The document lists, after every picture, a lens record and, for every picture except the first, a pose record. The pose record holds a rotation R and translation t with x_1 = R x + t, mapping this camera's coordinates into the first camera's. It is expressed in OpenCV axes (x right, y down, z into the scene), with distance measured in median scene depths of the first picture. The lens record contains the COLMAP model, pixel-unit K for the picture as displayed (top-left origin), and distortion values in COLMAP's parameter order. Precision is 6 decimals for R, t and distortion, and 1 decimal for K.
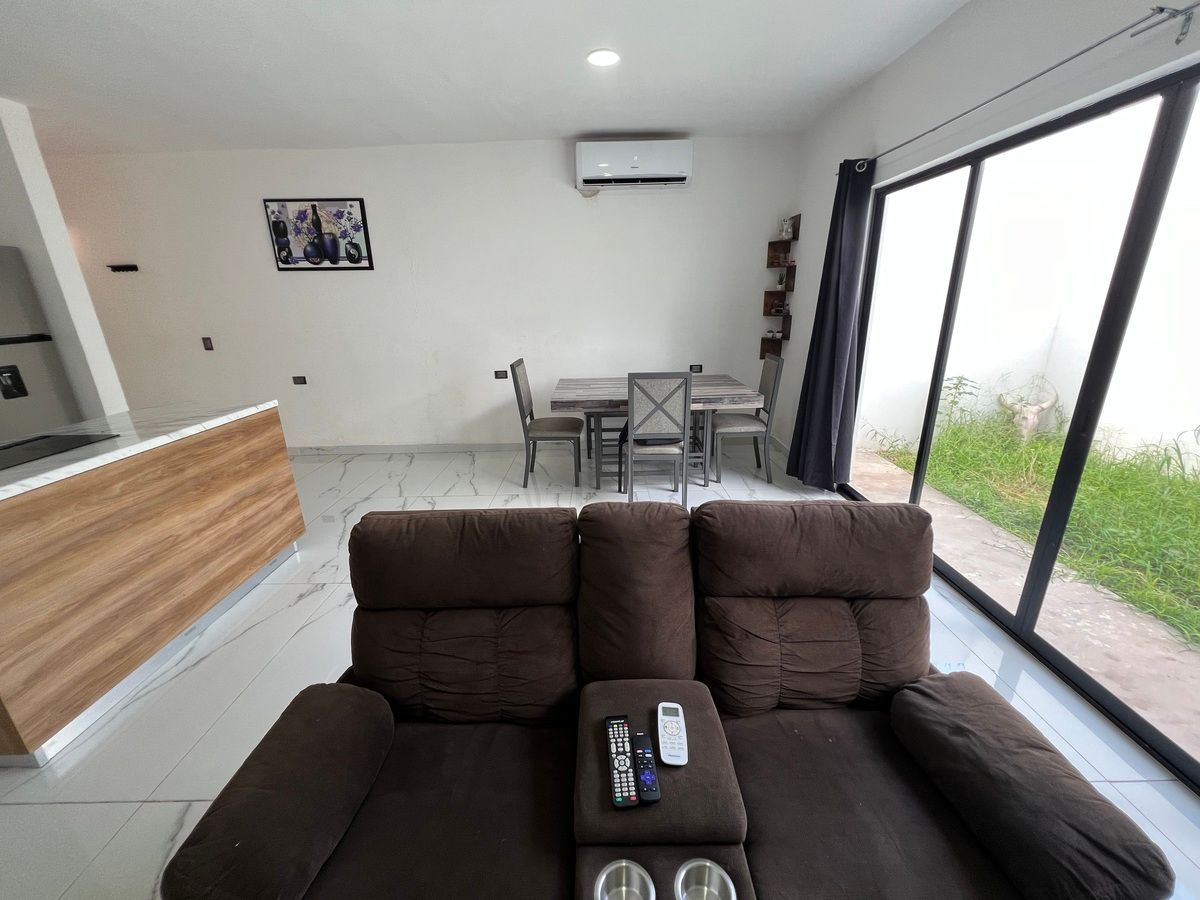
lens RADIAL K [[482.0, 0, 600.7], [0, 482.0, 448.8], [0, 0, 1]] dist [-0.001363, -0.000302]
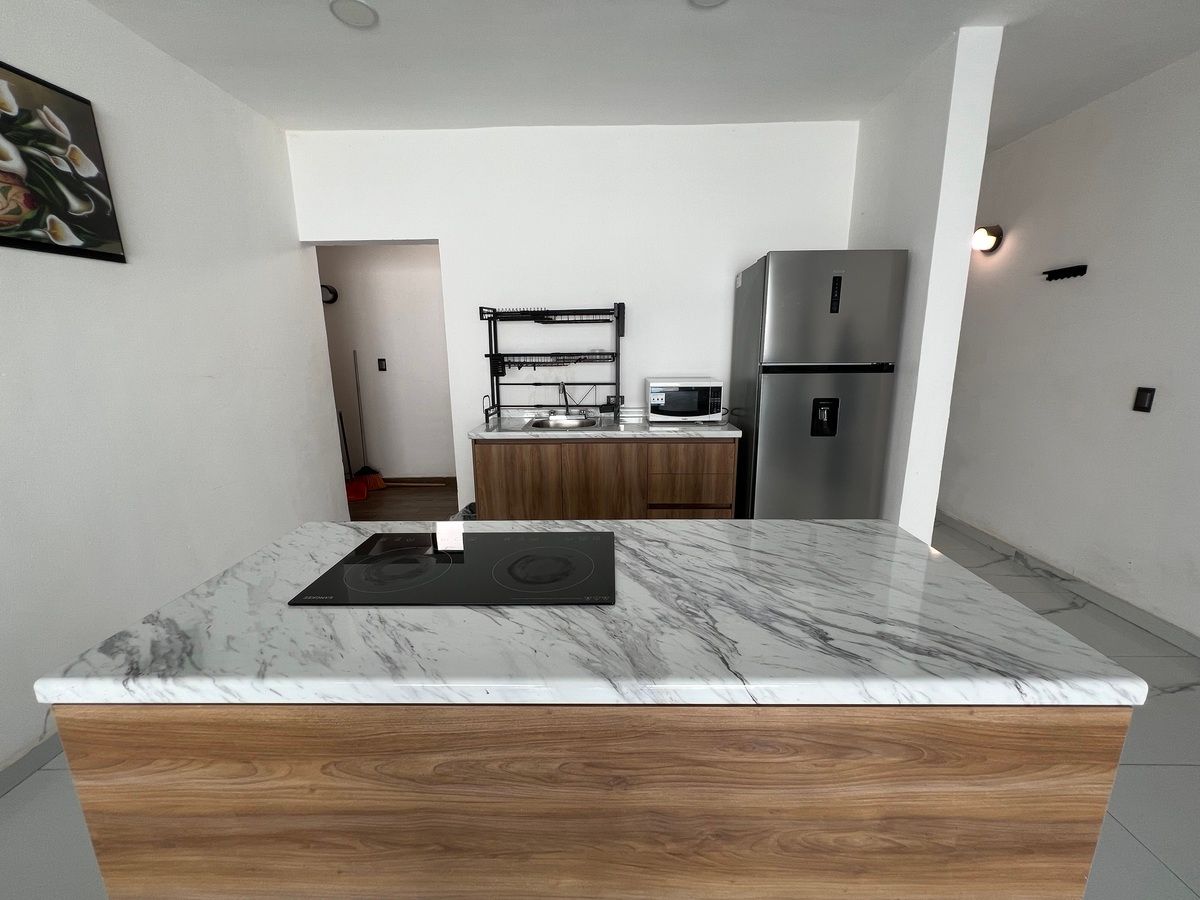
lens RADIAL K [[482.0, 0, 603.2], [0, 482.0, 467.6], [0, 0, 1]] dist [-0.001363, -0.000302]
pose [[-0.007281, 0.254813, -0.966963, -0.579213], [-0.291021, 0.924592, 0.245839, -0.219811], [0.956689, 0.283197, 0.067425, 0.861856]]
